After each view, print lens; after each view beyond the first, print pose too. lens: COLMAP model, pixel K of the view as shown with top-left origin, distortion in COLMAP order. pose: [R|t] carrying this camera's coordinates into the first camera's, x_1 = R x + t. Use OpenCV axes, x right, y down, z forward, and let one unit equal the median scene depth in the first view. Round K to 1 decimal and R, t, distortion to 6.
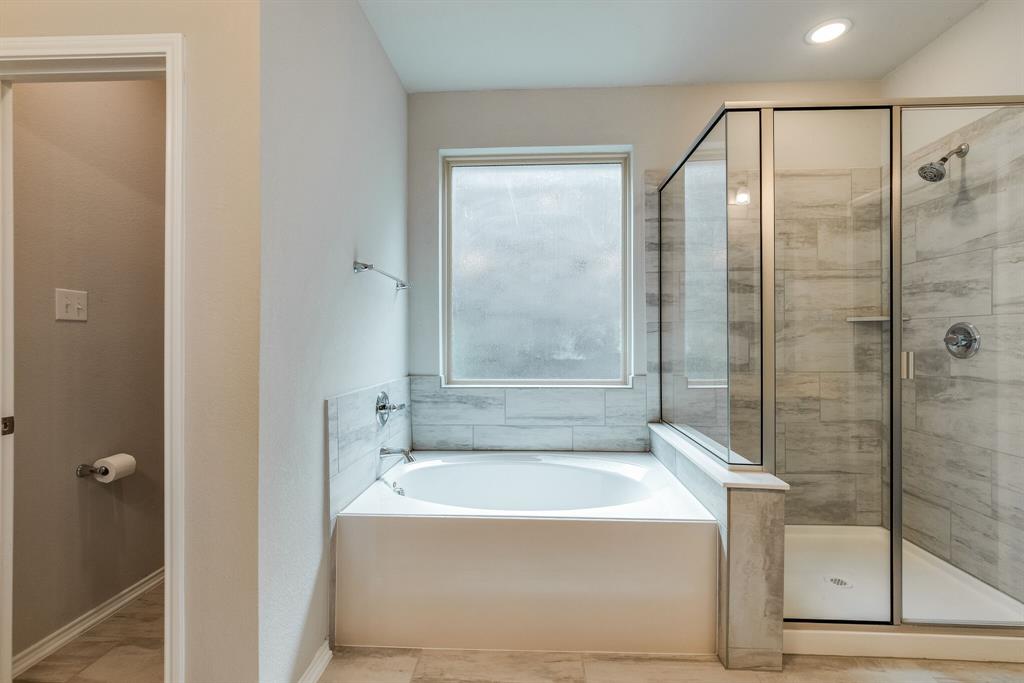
lens RADIAL K [[459.2, 0, 520.2], [0, 459.2, 339.5], [0, 0, 1]] dist [0.001770, 0.000188]
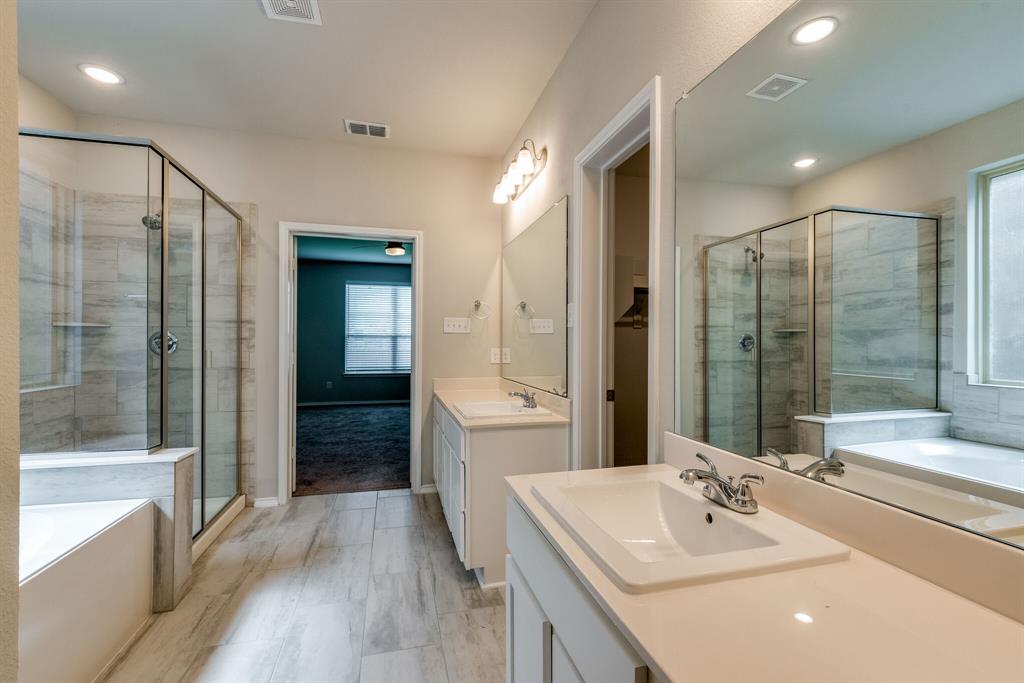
lens RADIAL K [[459.2, 0, 520.2], [0, 459.2, 339.5], [0, 0, 1]] dist [0.001770, 0.000188]
pose [[-0.314463, 0.005434, 0.949254, -0.718281], [0.000235, 0.999984, -0.005647, -0.001132], [-0.949270, -0.001553, -0.314459, 0.356164]]
